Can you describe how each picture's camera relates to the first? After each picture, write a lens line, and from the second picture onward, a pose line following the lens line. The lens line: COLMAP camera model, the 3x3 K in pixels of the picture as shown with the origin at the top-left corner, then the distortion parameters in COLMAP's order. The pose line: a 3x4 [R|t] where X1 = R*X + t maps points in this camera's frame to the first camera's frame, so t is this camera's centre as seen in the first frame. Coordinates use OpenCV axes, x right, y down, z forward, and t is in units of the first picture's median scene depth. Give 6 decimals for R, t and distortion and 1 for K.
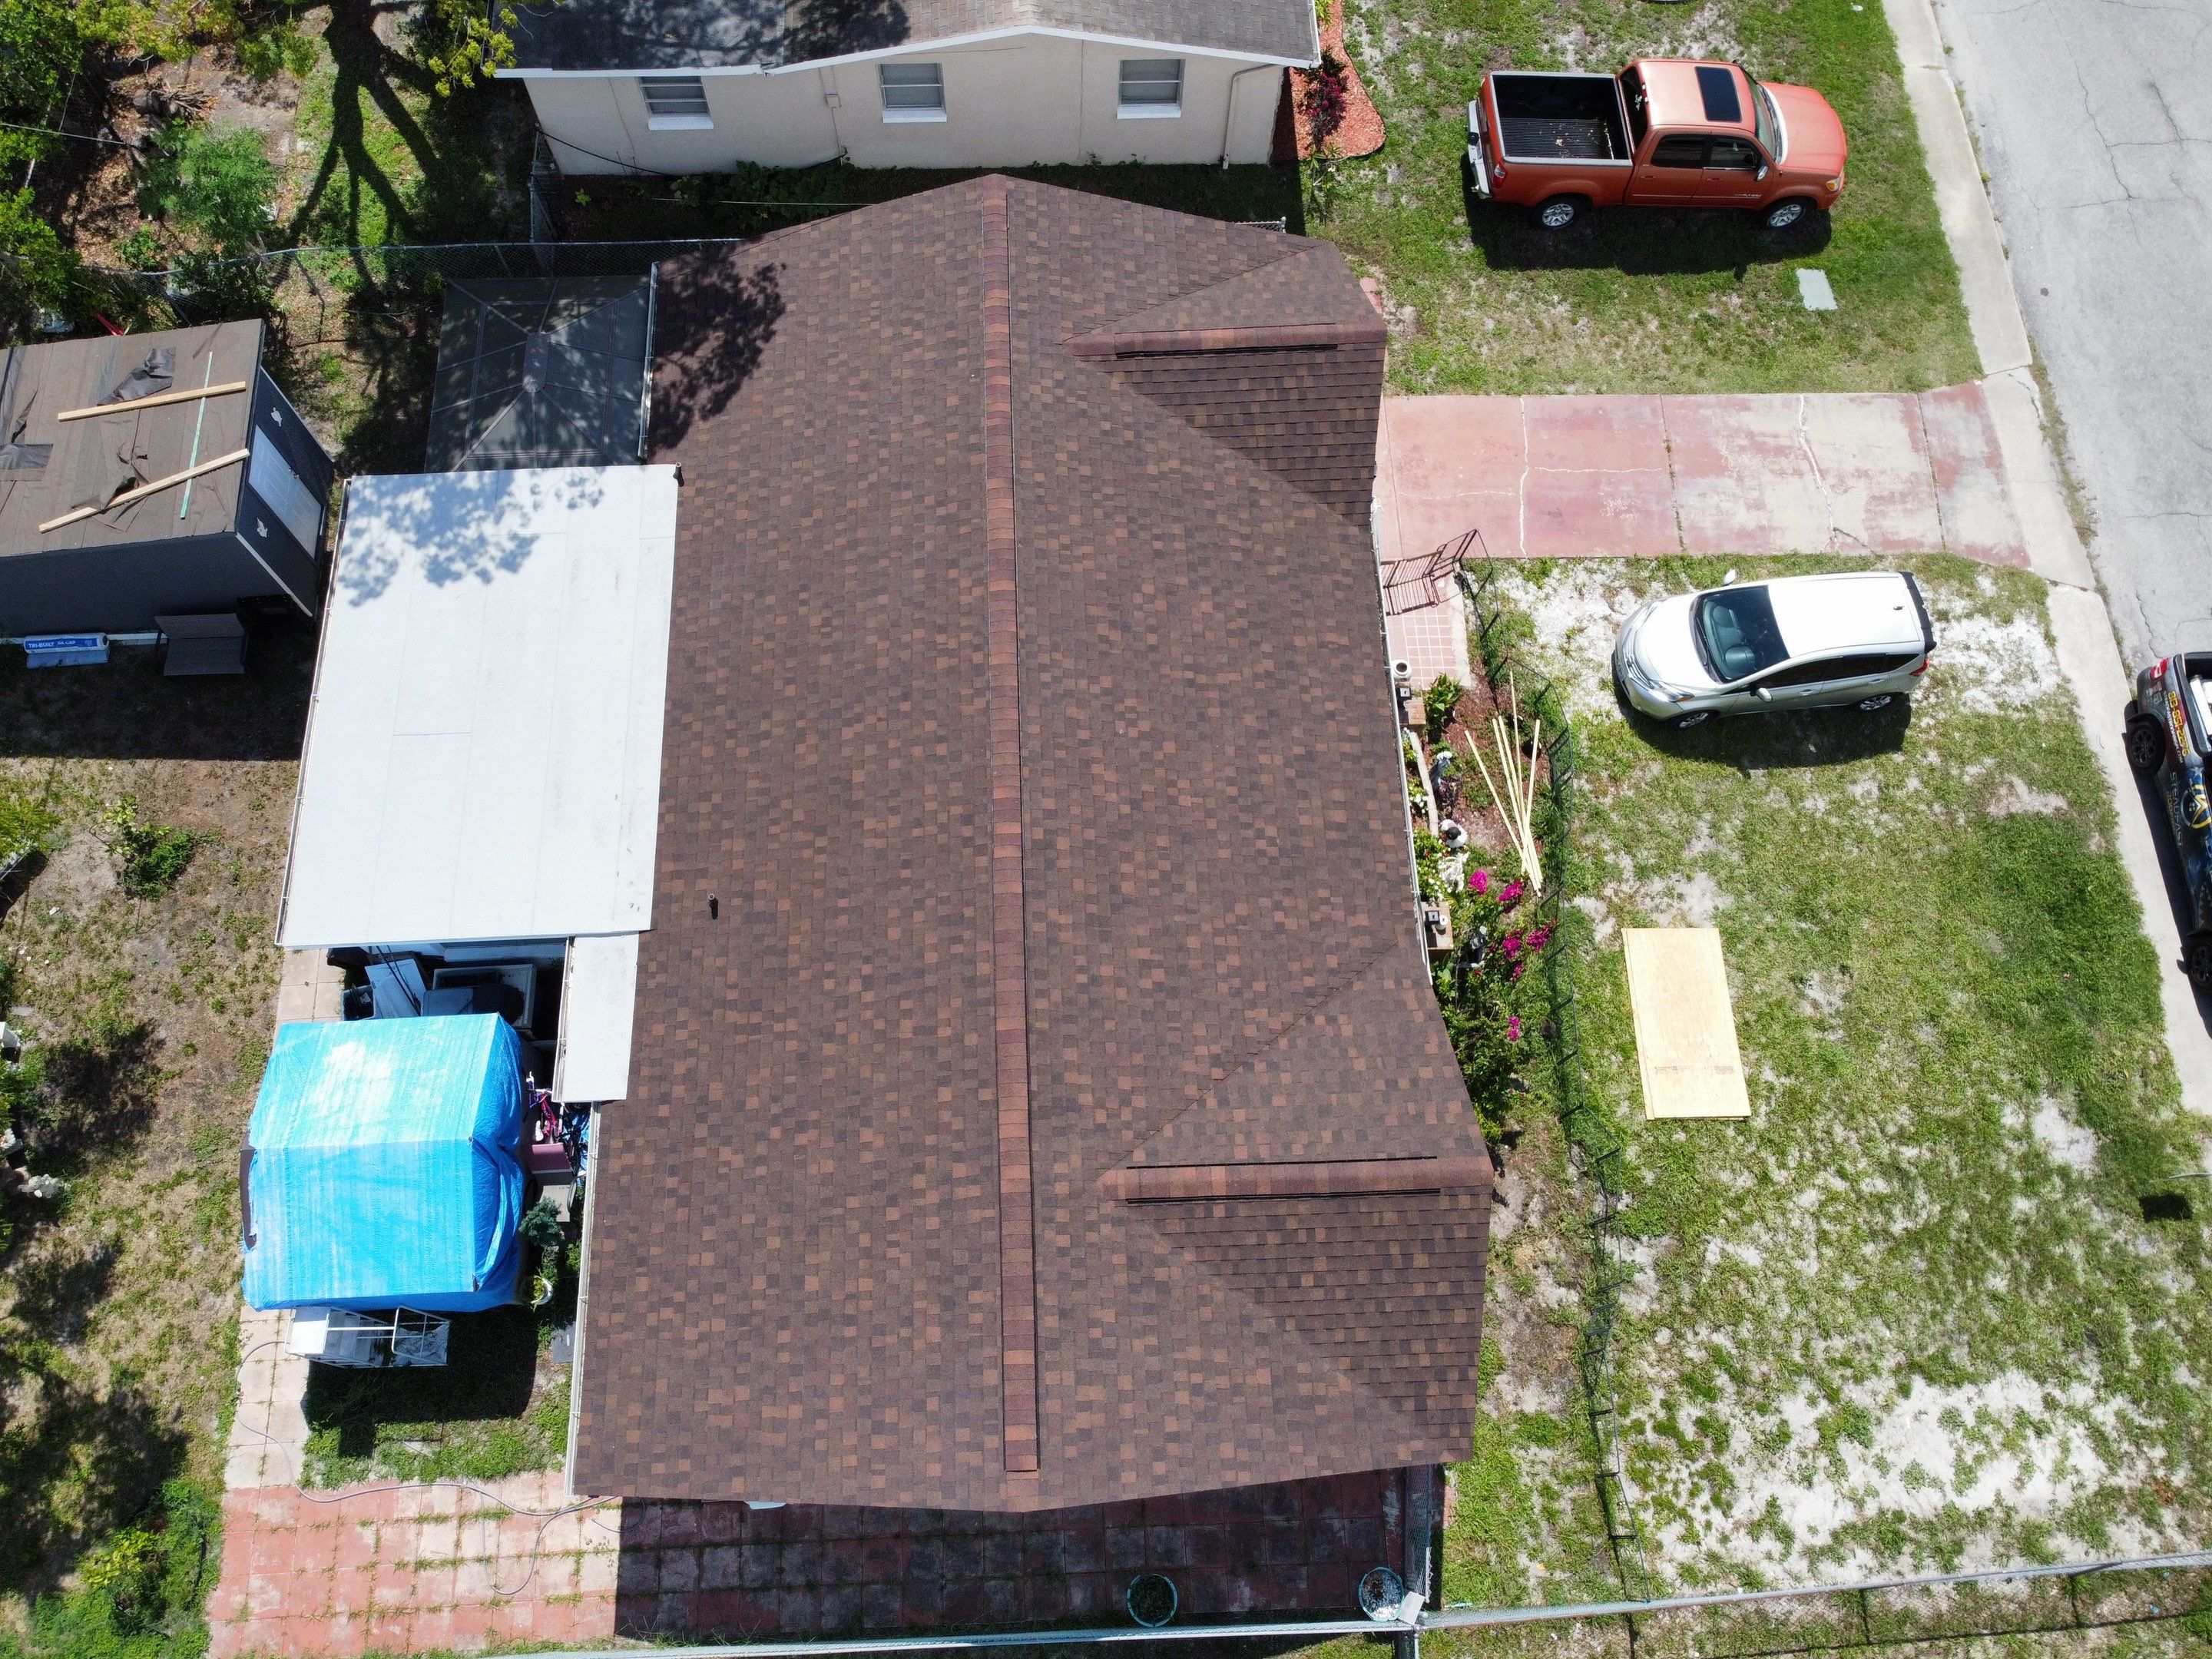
lens RADIAL K [[1684.4, 0, 1078.4], [0, 1684.4, 804.1], [0, 0, 1]] dist [-0.000201, -0.010473]
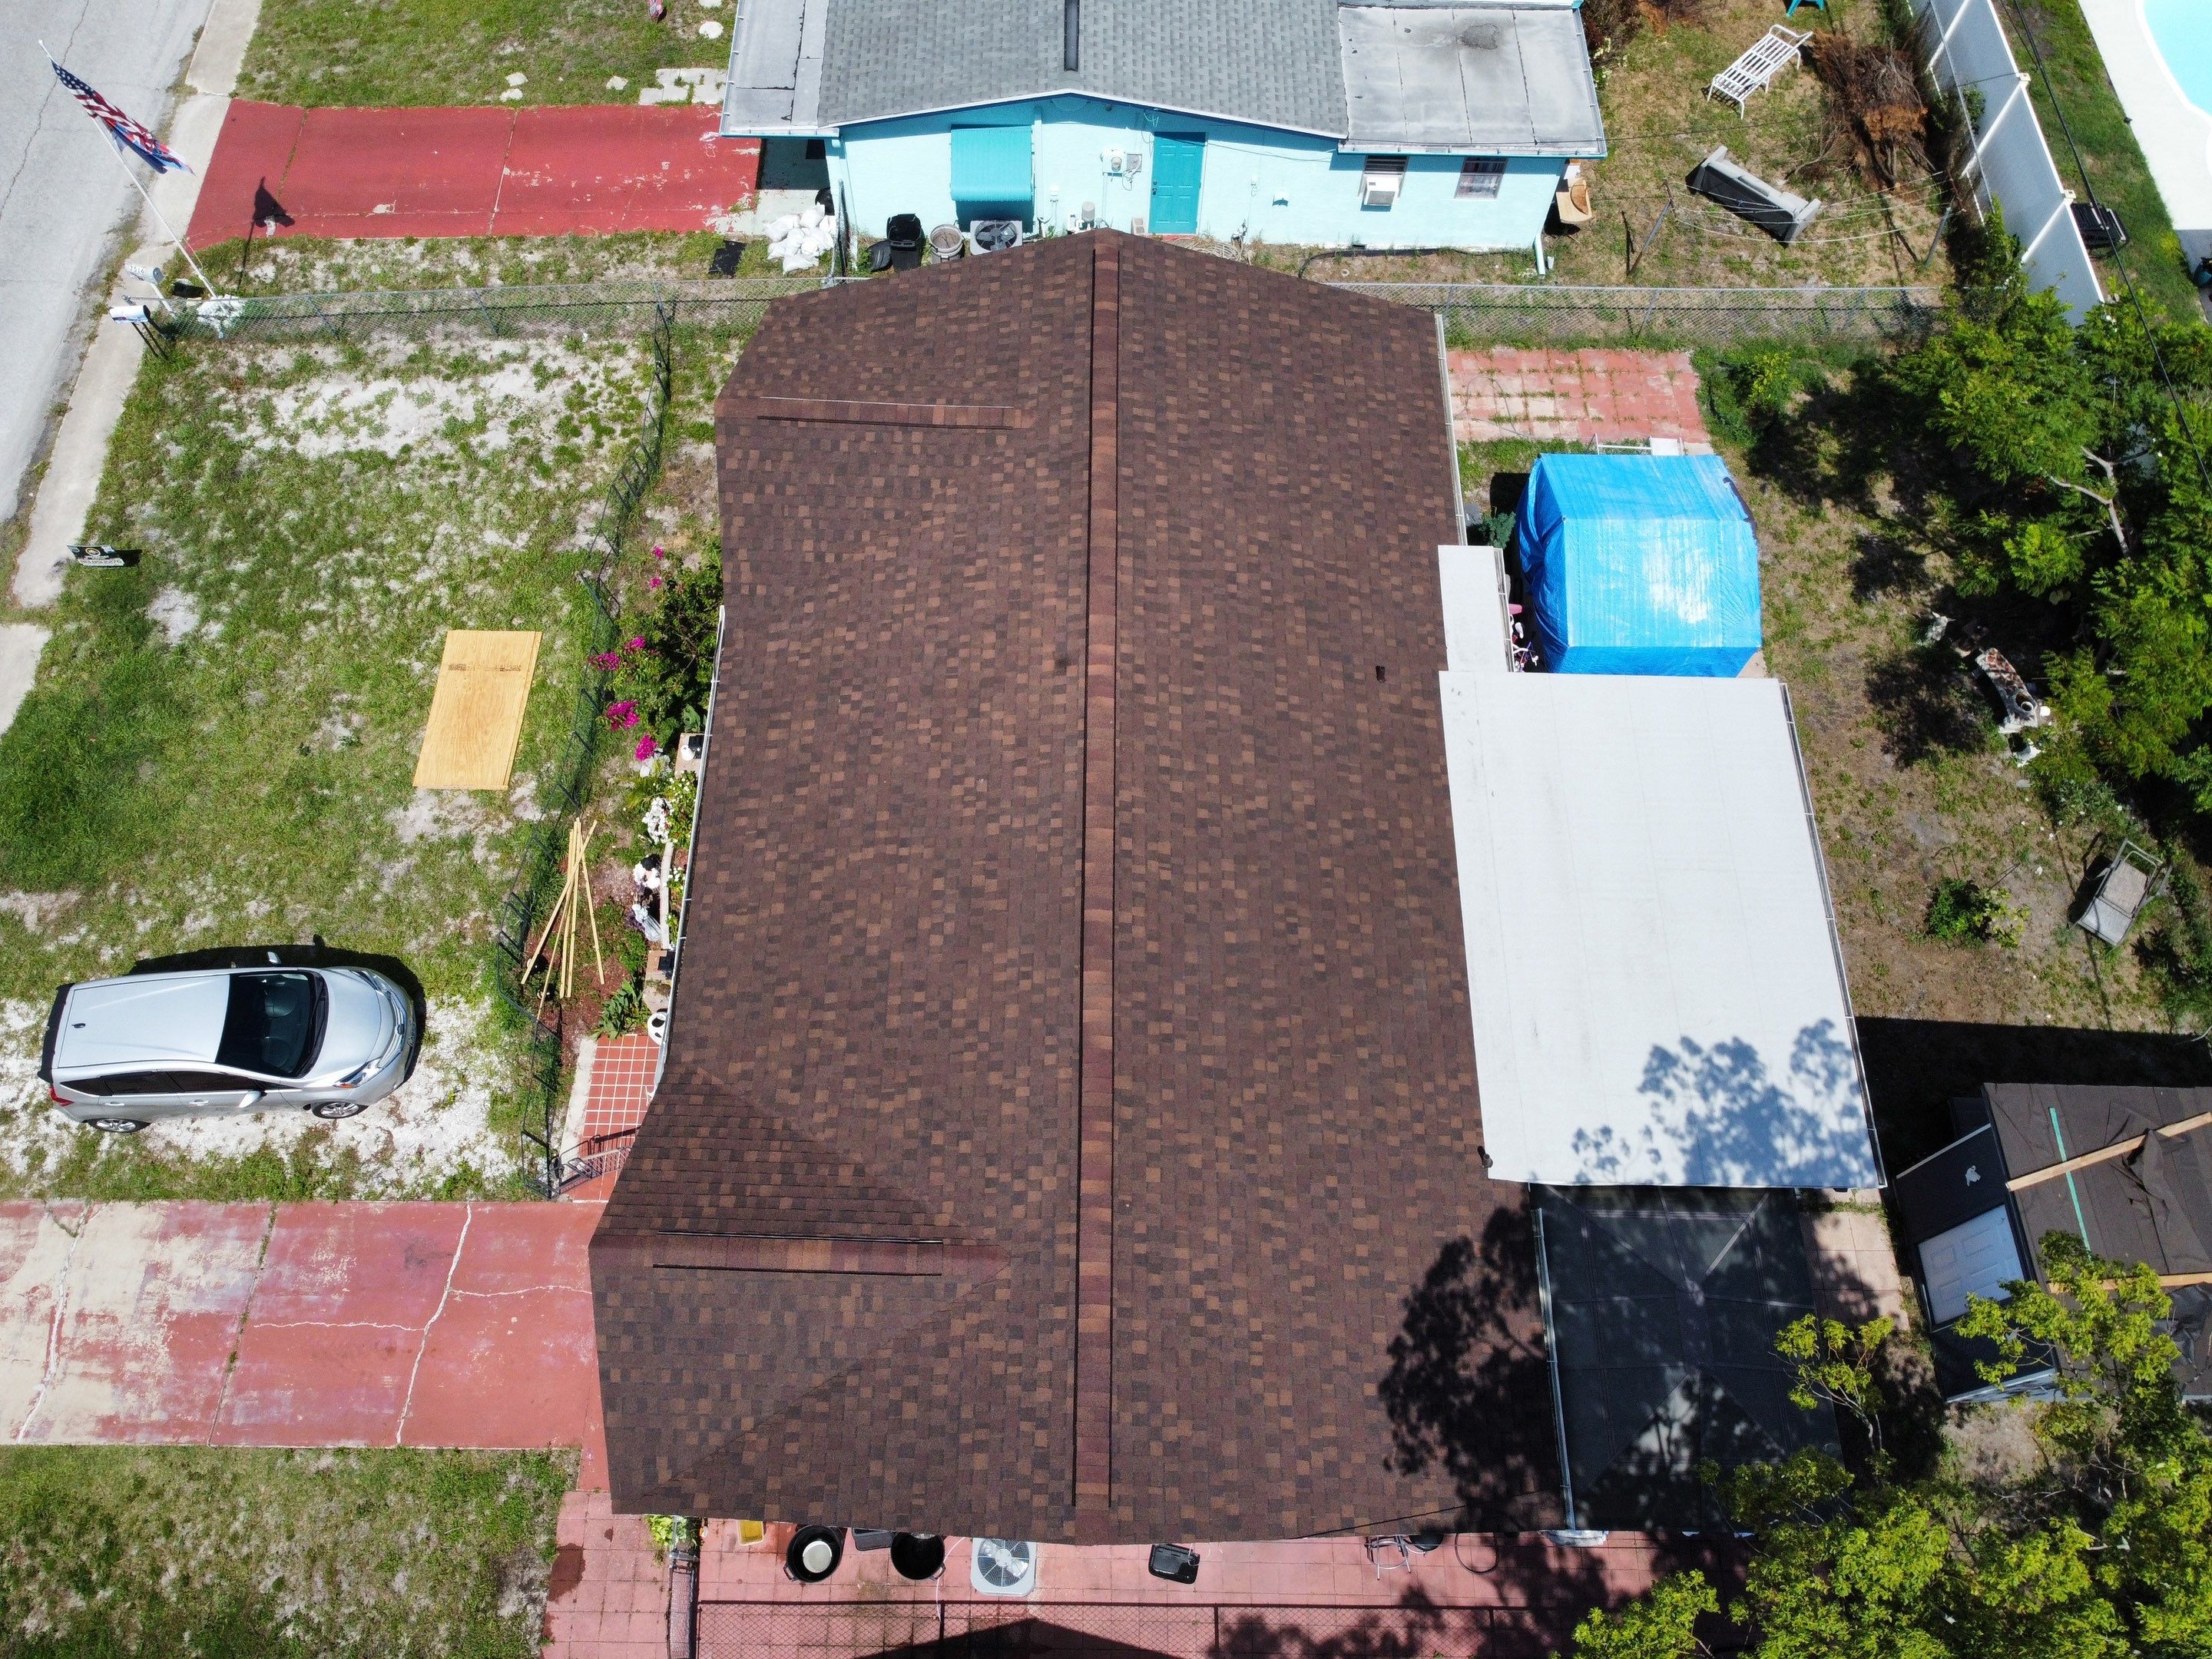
lens RADIAL K [[1640.2, 0, 1082.9], [0, 1640.2, 827.4], [0, 0, 1]] dist [0.006650, 0.003658]
pose [[-0.998483, -0.054998, 0.002693, -0.034453], [0.038605, -0.664322, 0.746449, -0.720783], [-0.039264, 0.745421, 0.665437, 0.360230]]
